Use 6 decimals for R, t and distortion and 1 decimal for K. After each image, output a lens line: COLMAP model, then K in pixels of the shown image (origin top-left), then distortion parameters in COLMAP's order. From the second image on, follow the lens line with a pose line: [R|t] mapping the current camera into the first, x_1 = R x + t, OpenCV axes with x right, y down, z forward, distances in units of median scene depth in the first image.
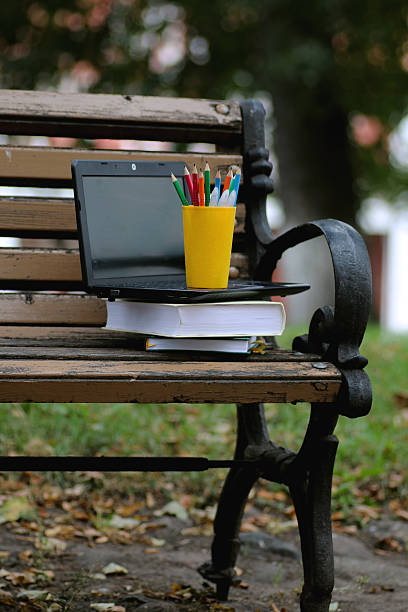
lens RADIAL K [[2509.4, 0, 204.0], [0, 2509.4, 306.0], [0, 0, 1]] dist [0.169422, -0.548916]
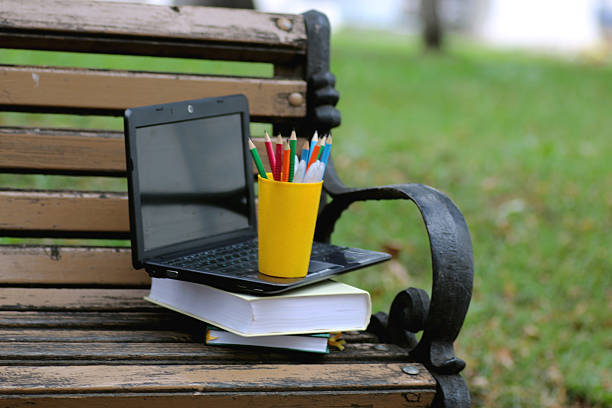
lens RADIAL K [[2509.4, 0, 306.0], [0, 2509.4, 204.0], [0, 0, 1]] dist [0.169422, -0.548916]
pose [[0.993492, 0.039871, 0.106695, -0.077279], [-0.050772, 0.993540, 0.101491, -0.109915], [-0.101960, -0.106248, 0.989098, 0.161117]]
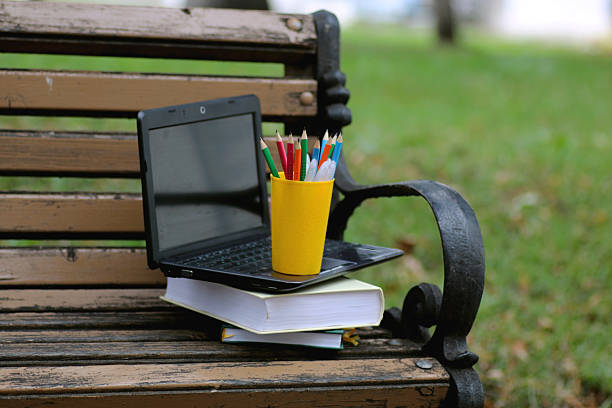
lens RADIAL K [[2509.4, 0, 306.0], [0, 2509.4, 204.0], [0, 0, 1]] dist [0.169422, -0.548916]
pose [[0.994715, 0.023434, 0.099964, -0.076756], [-0.033860, 0.994010, 0.103915, -0.112142], [-0.096930, -0.106751, 0.989550, 0.151273]]
